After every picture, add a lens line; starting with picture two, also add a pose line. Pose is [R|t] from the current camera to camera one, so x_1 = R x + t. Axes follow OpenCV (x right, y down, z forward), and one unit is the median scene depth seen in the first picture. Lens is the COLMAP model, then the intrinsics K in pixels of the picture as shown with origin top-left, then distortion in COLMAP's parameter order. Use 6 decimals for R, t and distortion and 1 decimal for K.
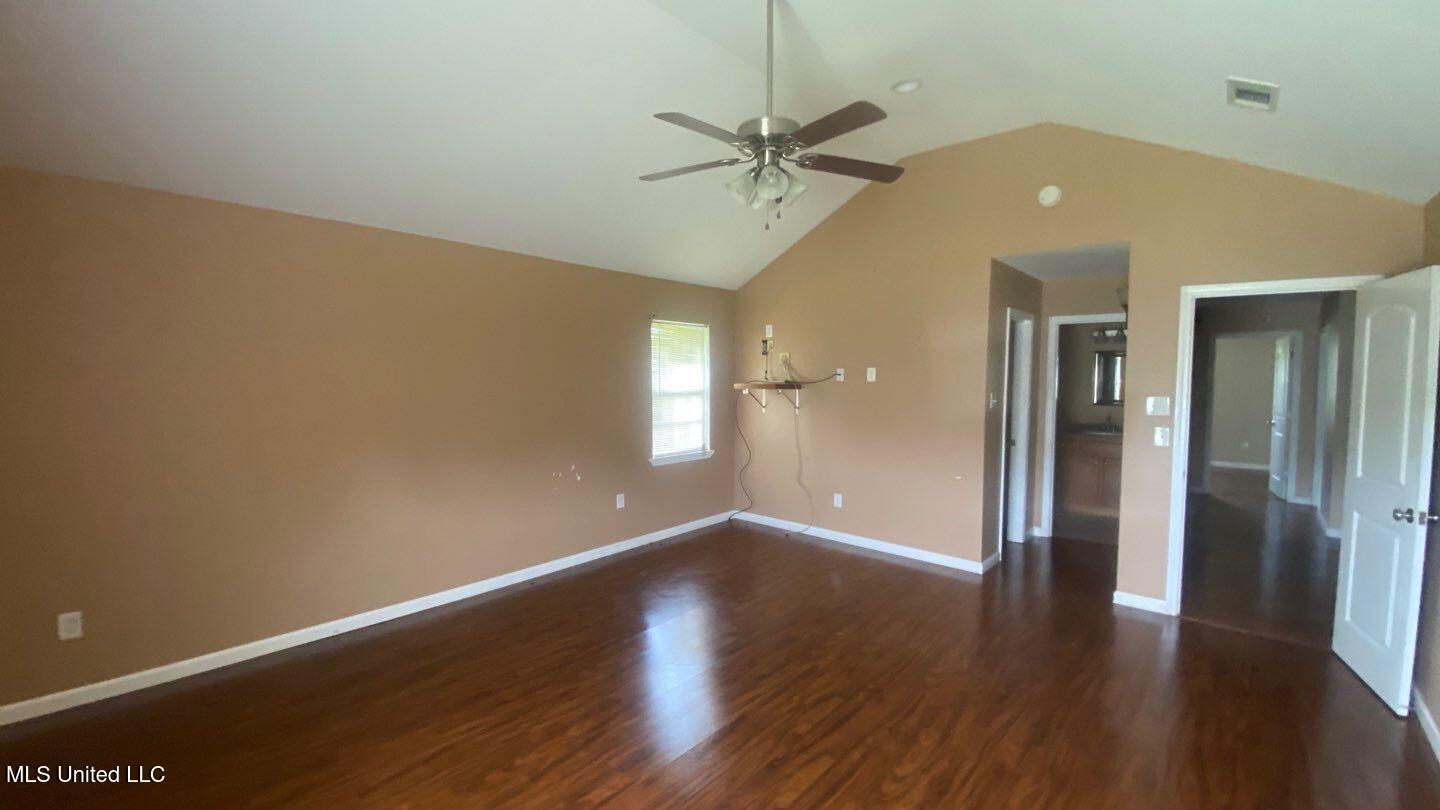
lens RADIAL K [[584.4, 0, 712.4], [0, 584.4, 404.4], [0, 0, 1]] dist [0.047422, -0.037317]
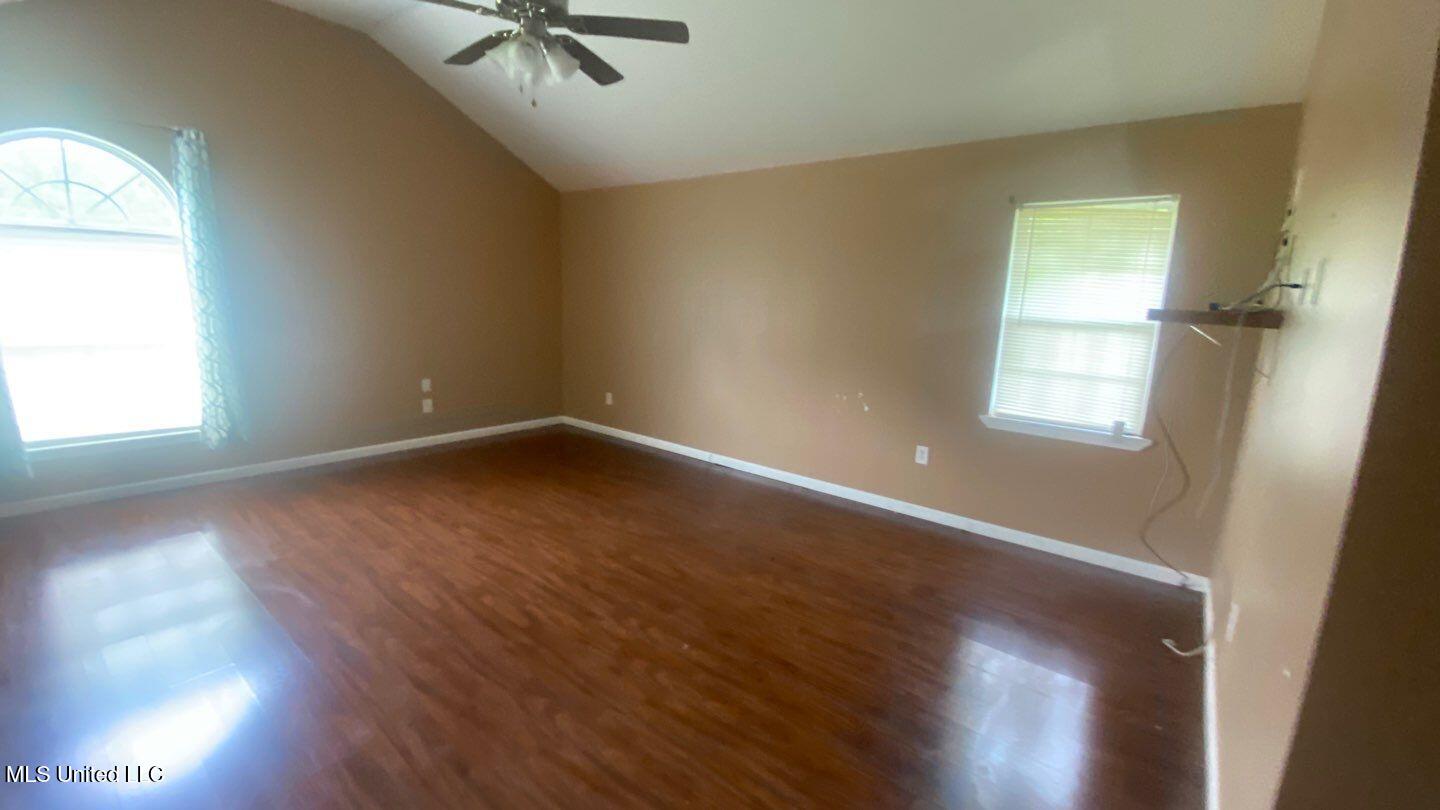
lens RADIAL K [[584.4, 0, 712.4], [0, 584.4, 404.4], [0, 0, 1]] dist [0.047422, -0.037317]
pose [[0.039871, 0.175359, -0.983697, 0.646393], [-0.090806, 0.981042, 0.171205, -0.011056], [0.995070, 0.082500, 0.055039, 0.734604]]
